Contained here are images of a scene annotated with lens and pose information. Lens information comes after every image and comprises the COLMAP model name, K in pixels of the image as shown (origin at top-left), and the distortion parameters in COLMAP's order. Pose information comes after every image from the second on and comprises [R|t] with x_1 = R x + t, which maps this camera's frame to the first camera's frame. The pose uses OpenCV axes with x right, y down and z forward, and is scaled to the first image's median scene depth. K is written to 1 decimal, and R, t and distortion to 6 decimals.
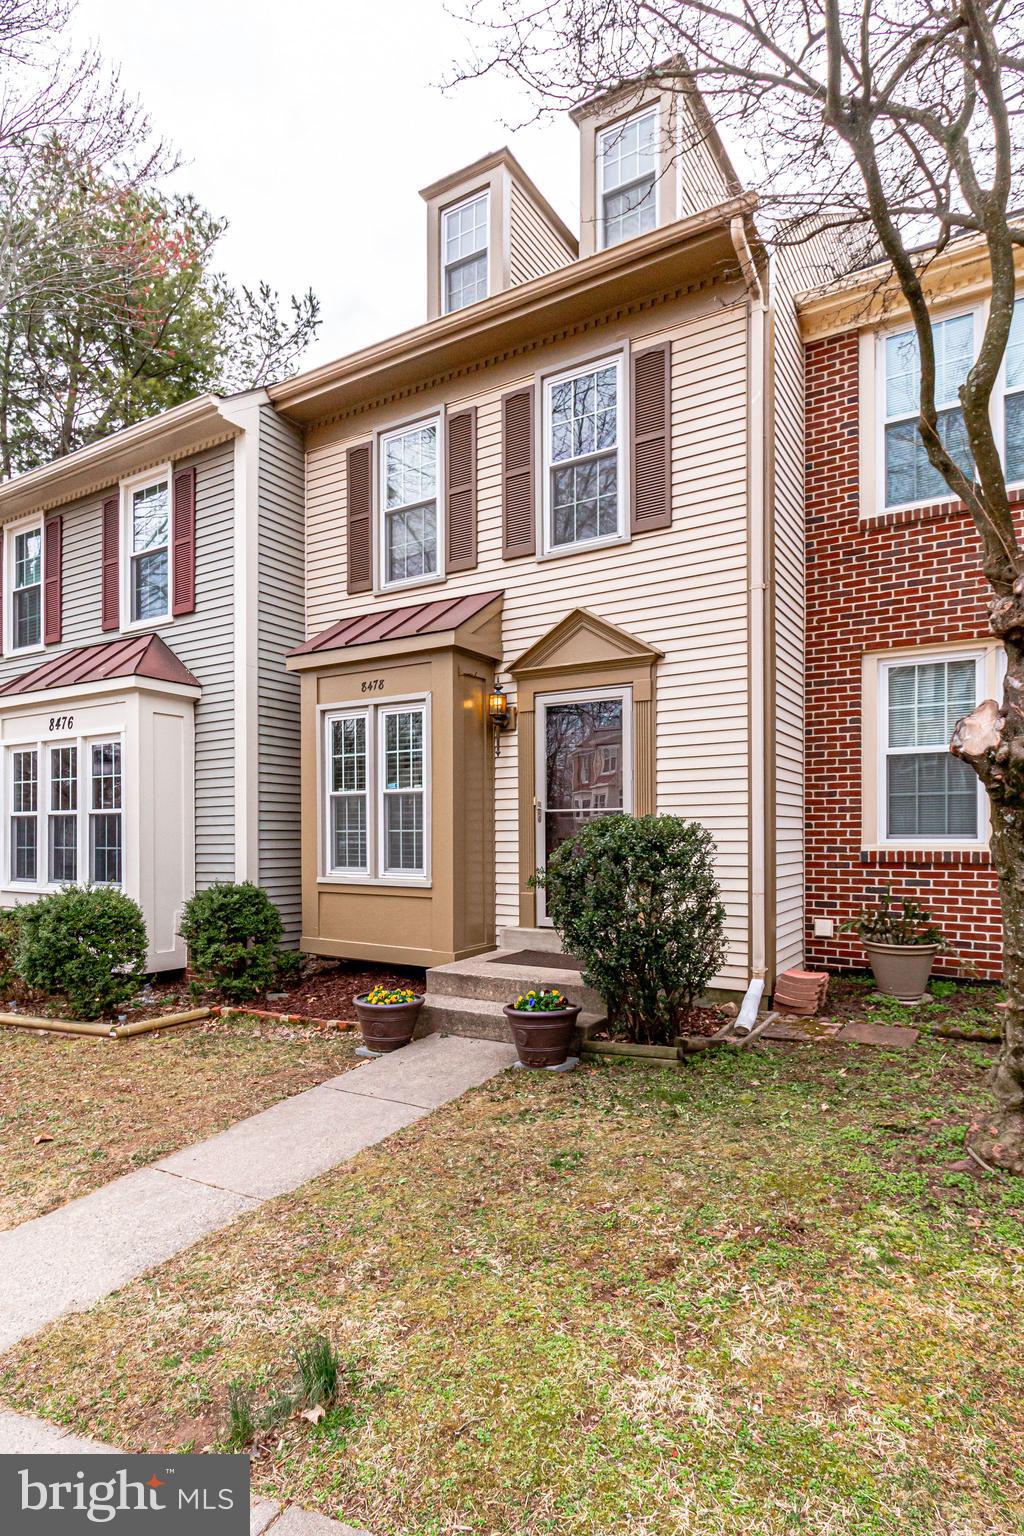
lens RADIAL K [[849.9, 0, 479.5], [0, 849.9, 806.7], [0, 0, 1]] dist [-0.020769, 0.003072]
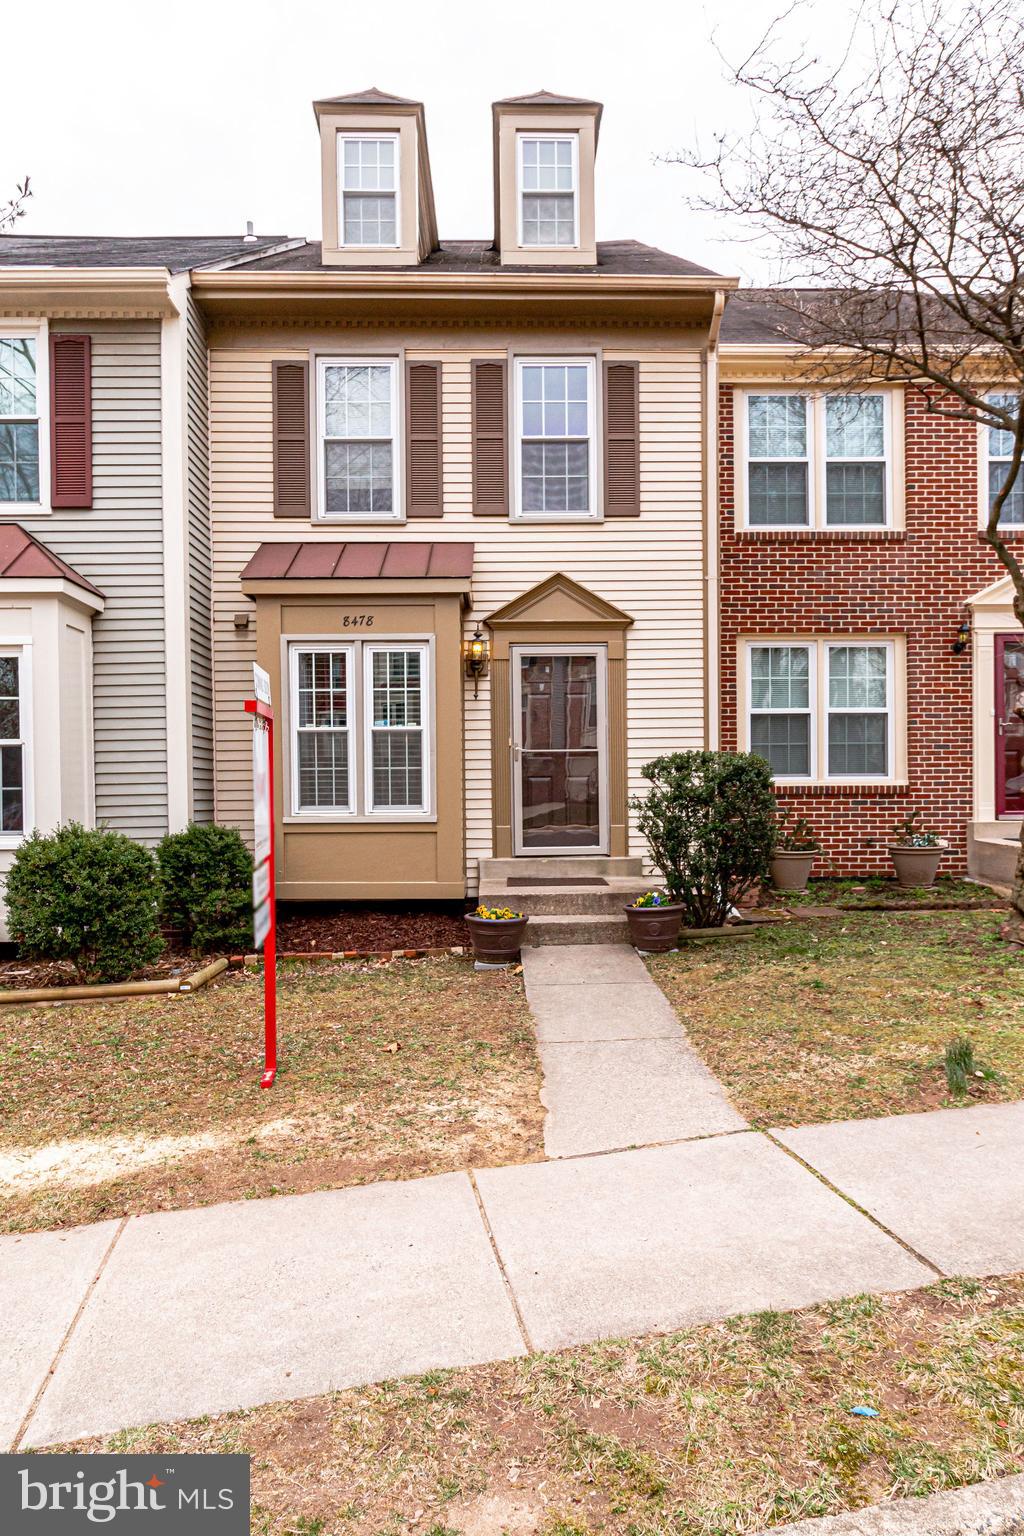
lens RADIAL K [[995.7, 0, 460.0], [0, 995.7, 771.5], [0, 0, 1]] dist [-0.005991, -0.005869]
pose [[0.830264, 0.013013, 0.557218, -0.688575], [-0.011364, 0.999915, -0.006420, 0.039830], [-0.557254, -0.001002, 0.830341, -0.028839]]
